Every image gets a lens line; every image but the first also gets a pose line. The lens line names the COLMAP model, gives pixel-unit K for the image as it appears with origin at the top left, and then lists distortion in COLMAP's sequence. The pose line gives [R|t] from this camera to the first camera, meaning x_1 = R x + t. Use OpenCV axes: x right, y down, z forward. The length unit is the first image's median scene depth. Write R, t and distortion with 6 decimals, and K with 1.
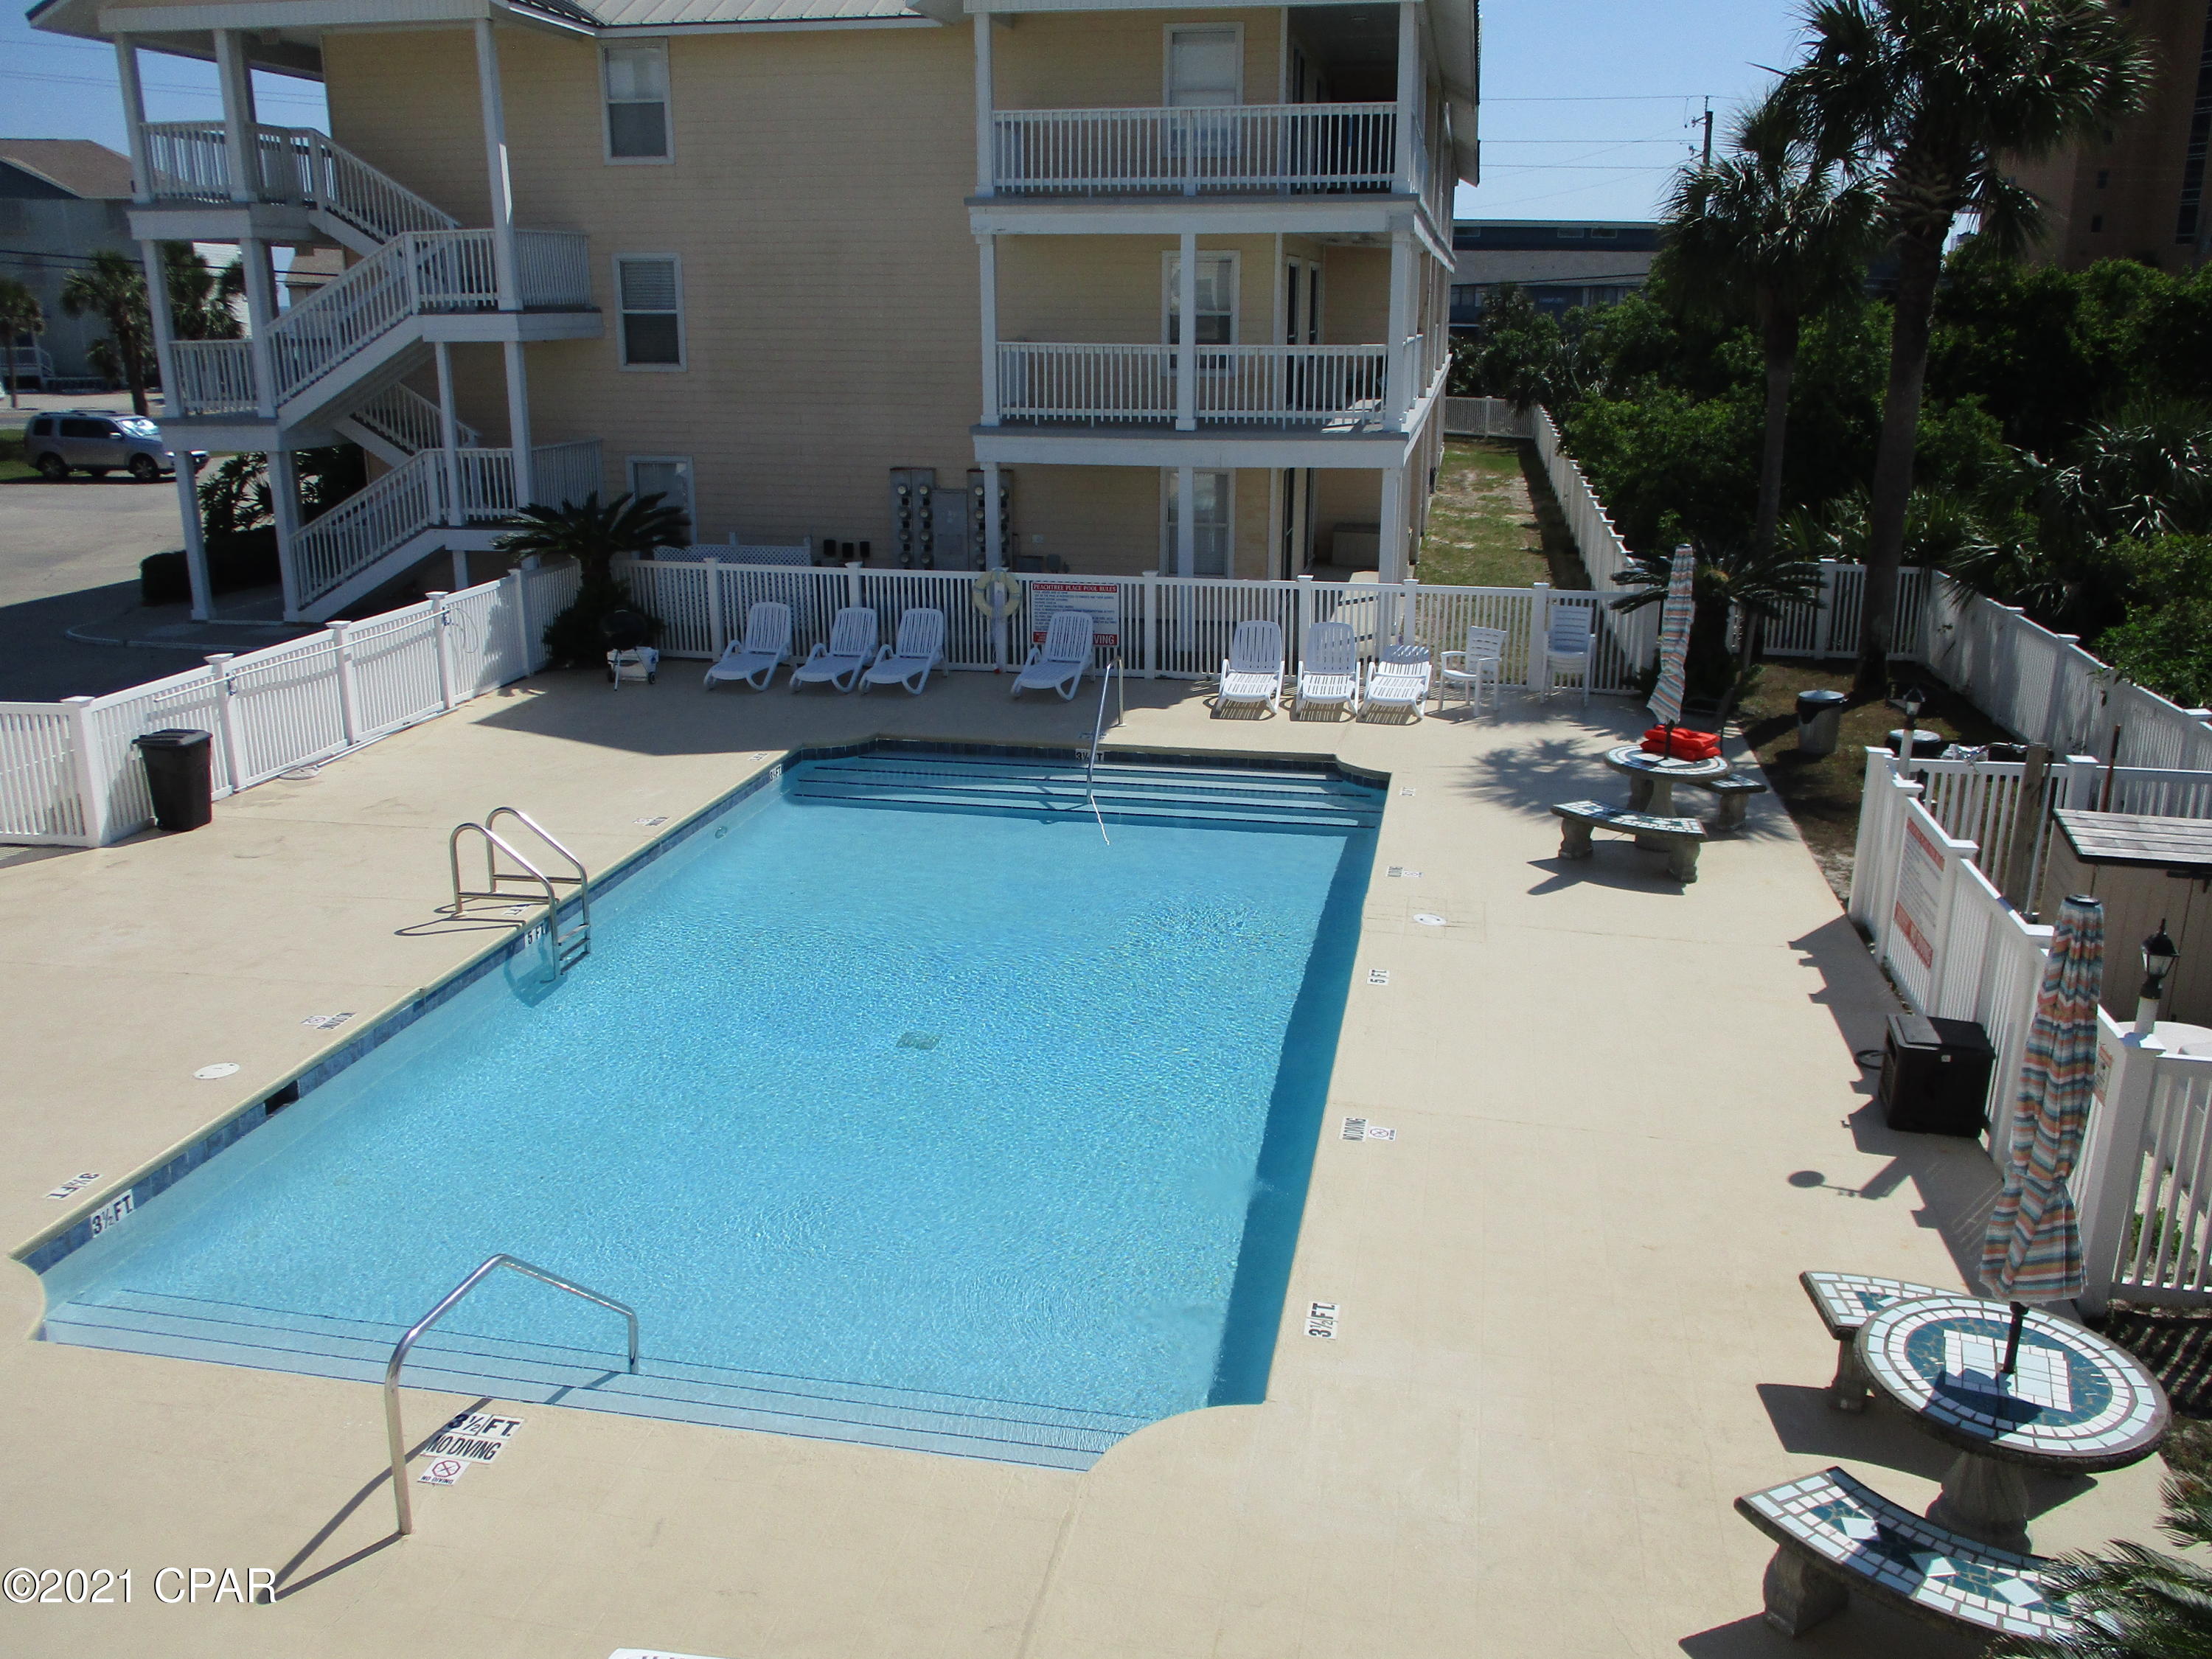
lens RADIAL K [[1838.8, 0, 1130.2], [0, 1838.8, 826.9], [0, 0, 1]] dist [-0.025175, 0.012865]
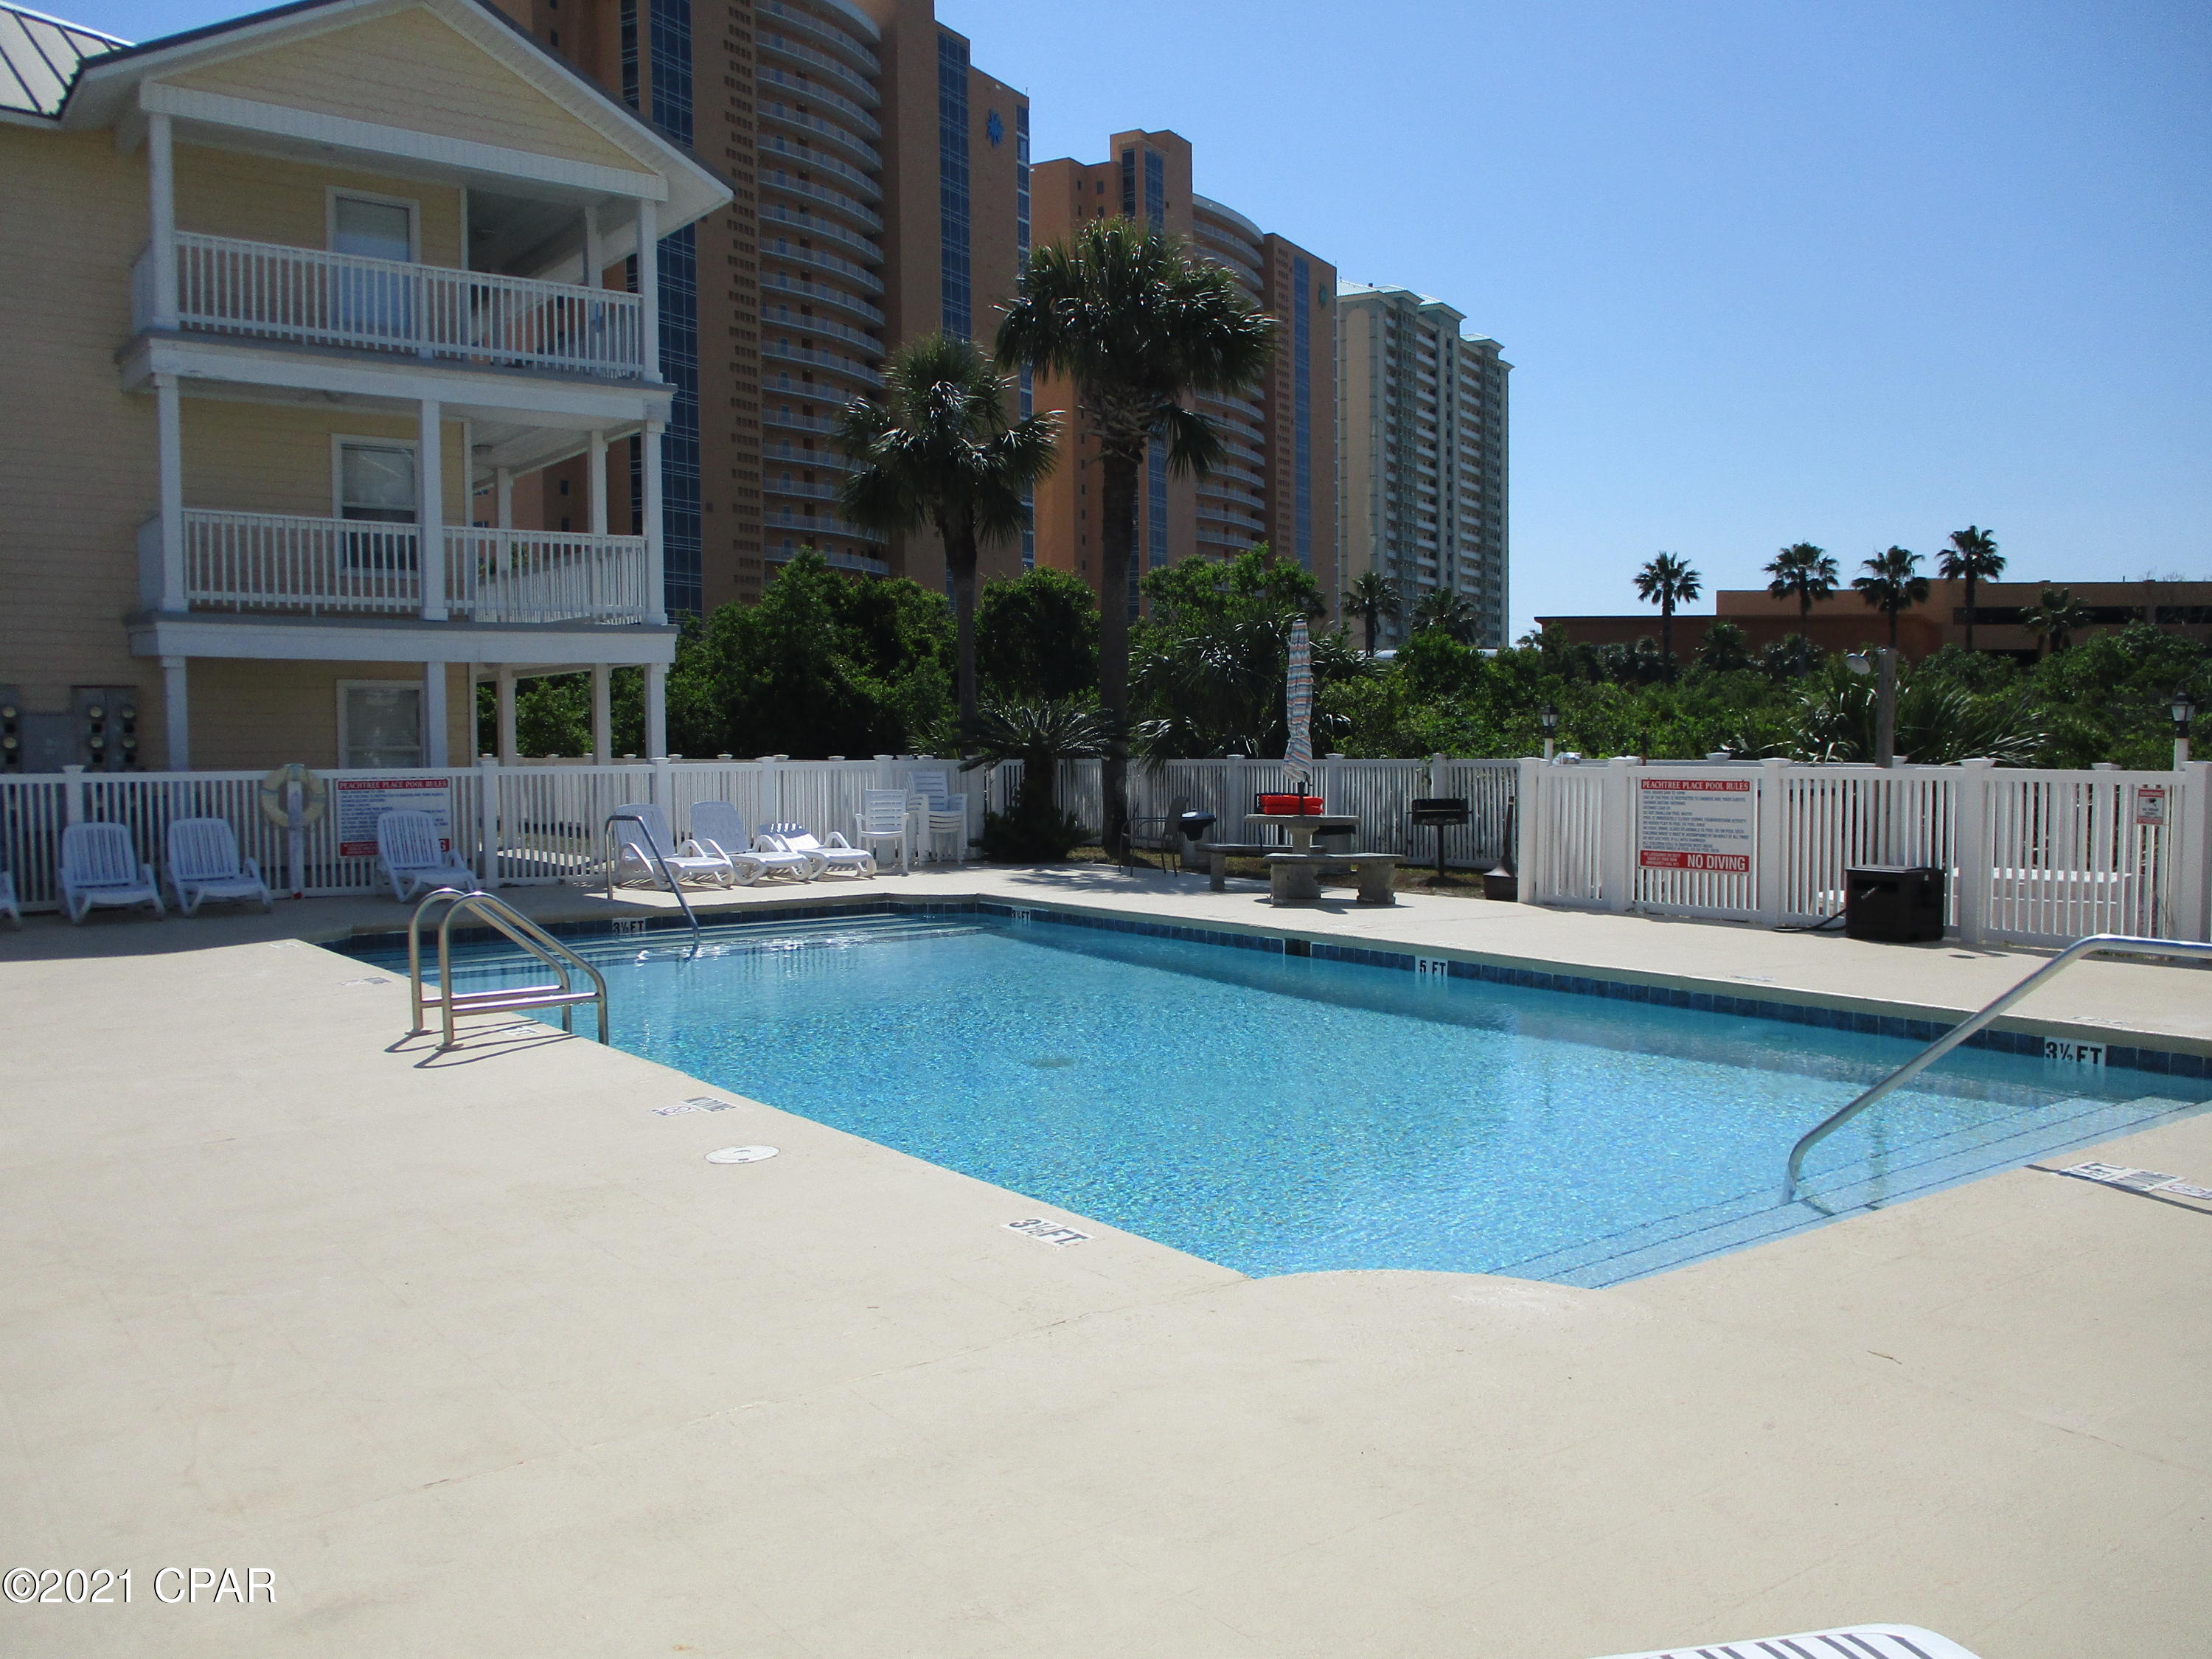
lens RADIAL K [[1813.5, 0, 1125.4], [0, 1813.5, 830.1], [0, 0, 1]] dist [-0.037726, 0.020679]
pose [[0.674468, -0.045167, 0.736922, -0.380686], [0.212685, 0.967701, -0.135348, 0.063053], [-0.707007, 0.248021, 0.662290, 0.234316]]
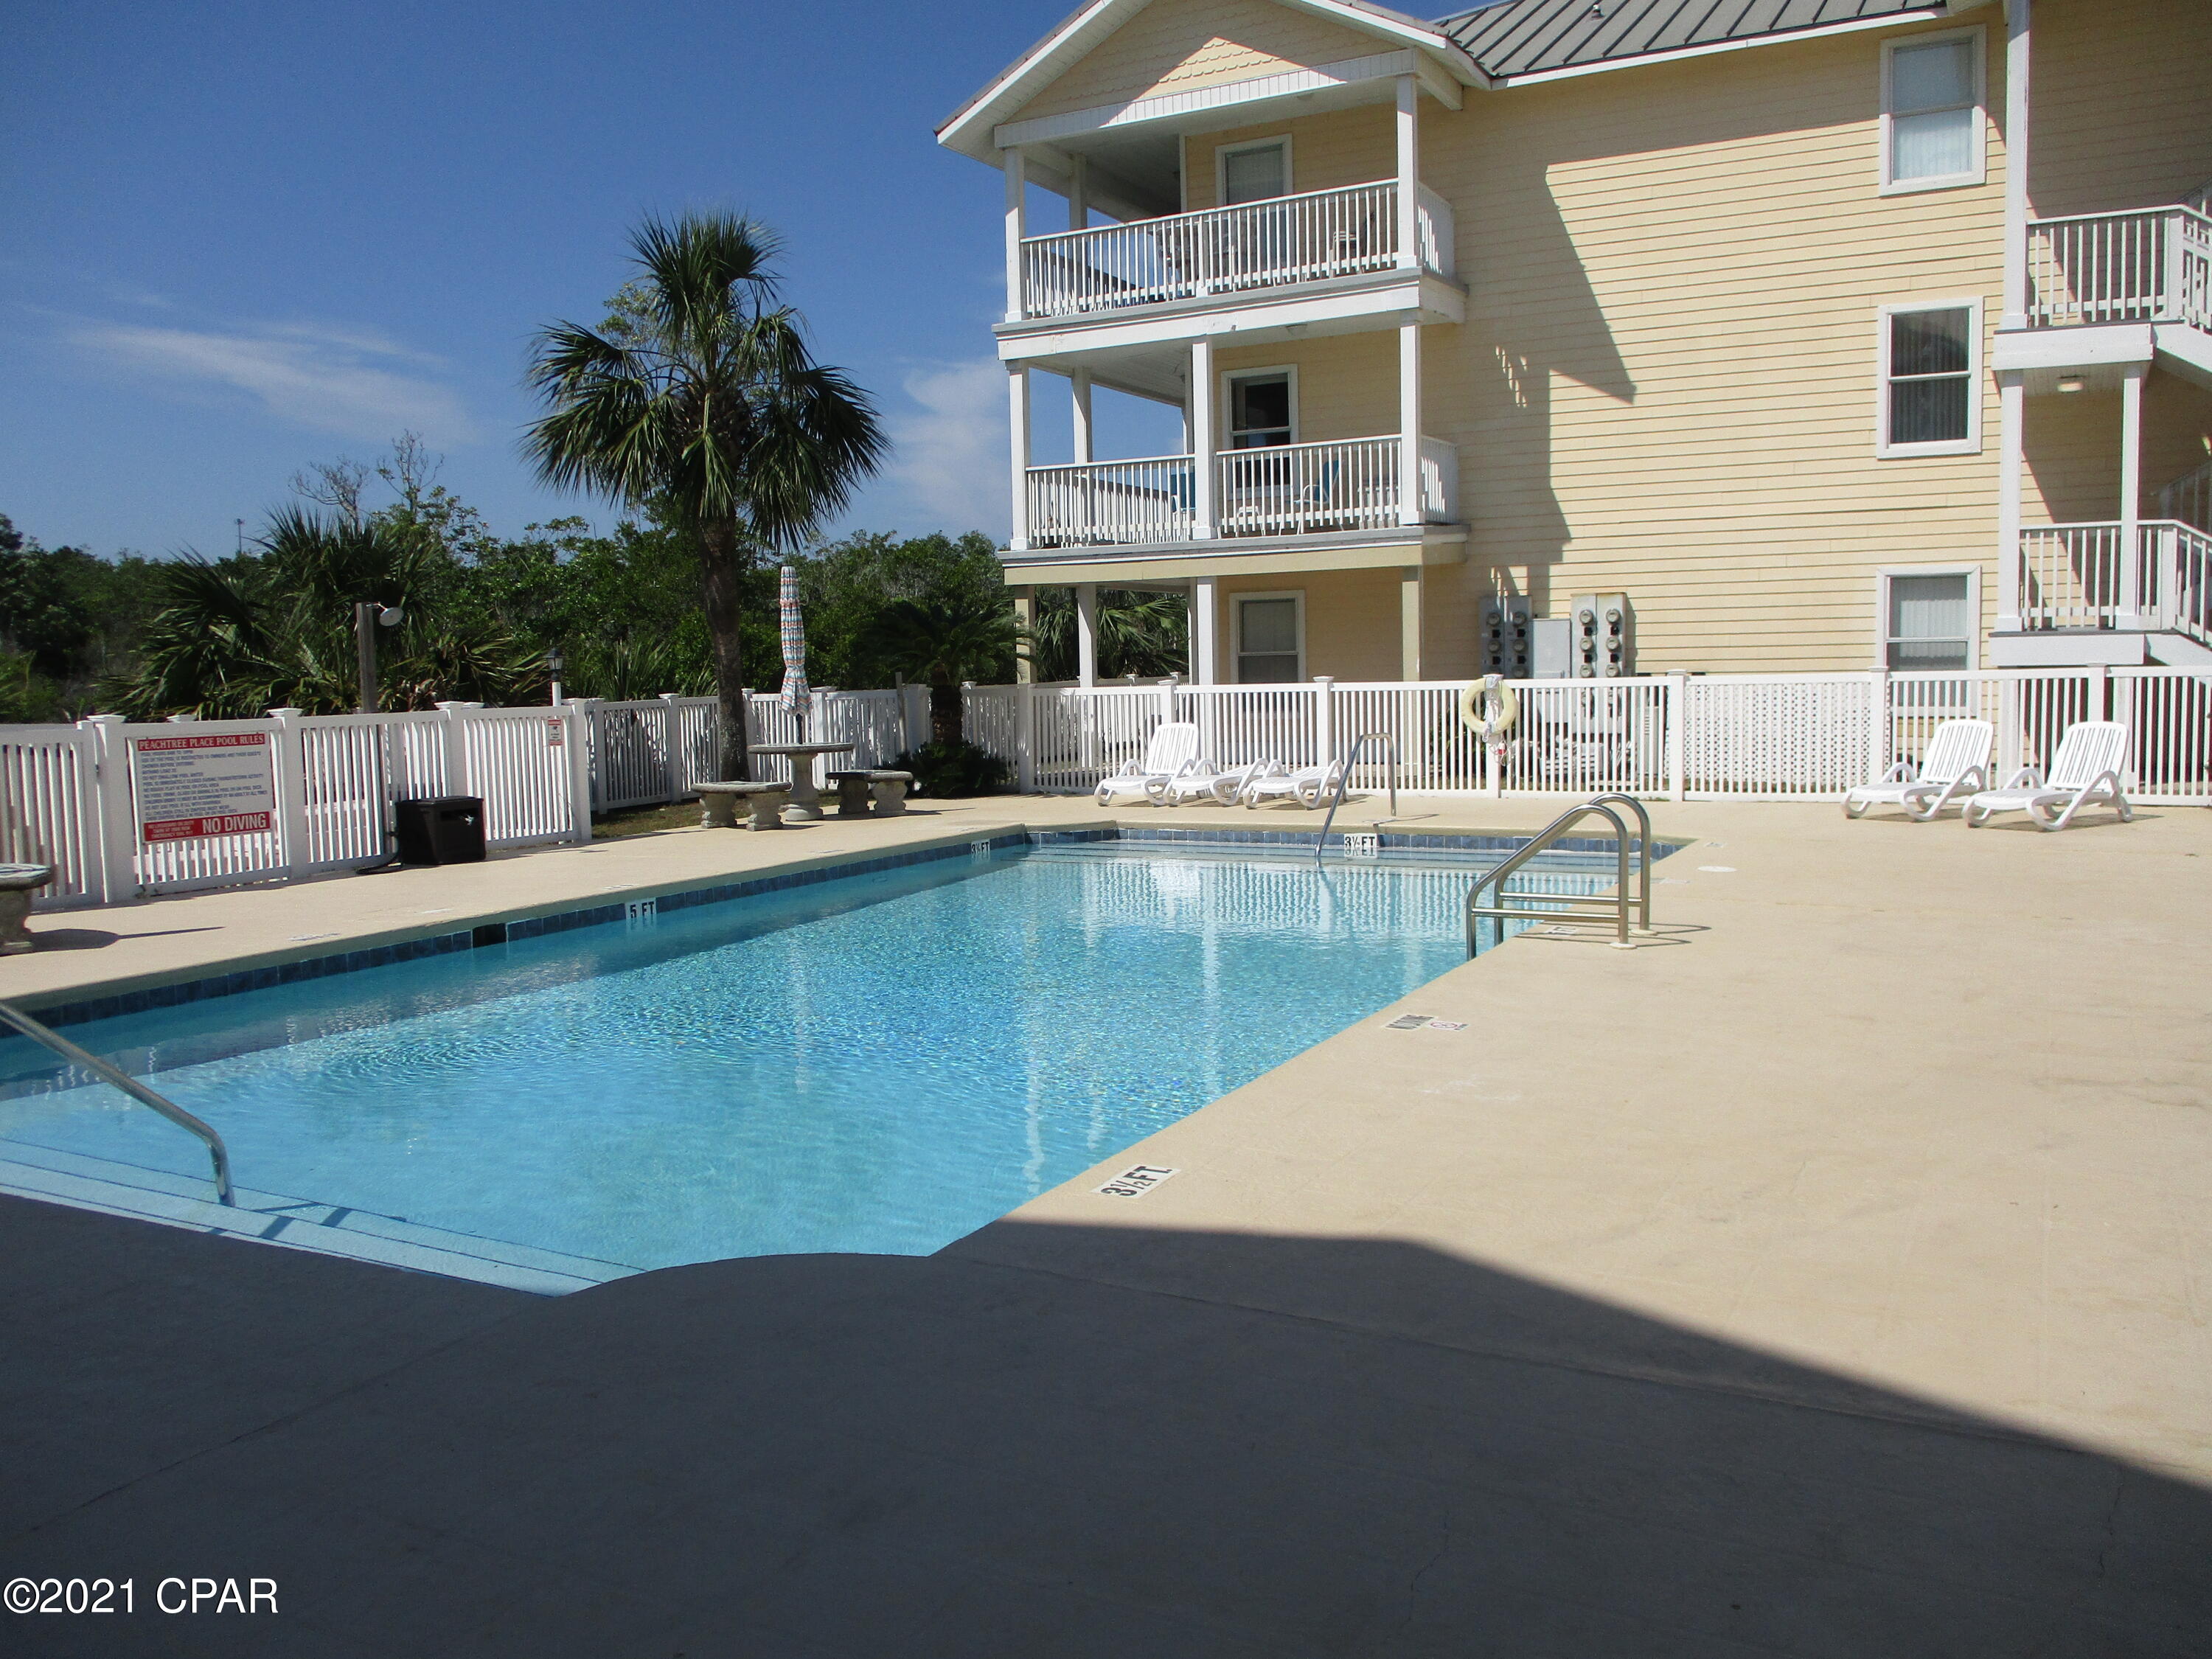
lens RADIAL K [[1813.5, 0, 1125.4], [0, 1813.5, 830.1], [0, 0, 1]] dist [-0.037726, 0.020679]
pose [[-0.956185, -0.009612, 0.292606, -0.221919], [0.098433, 0.930721, 0.352235, -0.138799], [-0.275720, 0.365604, -0.888995, 0.936759]]
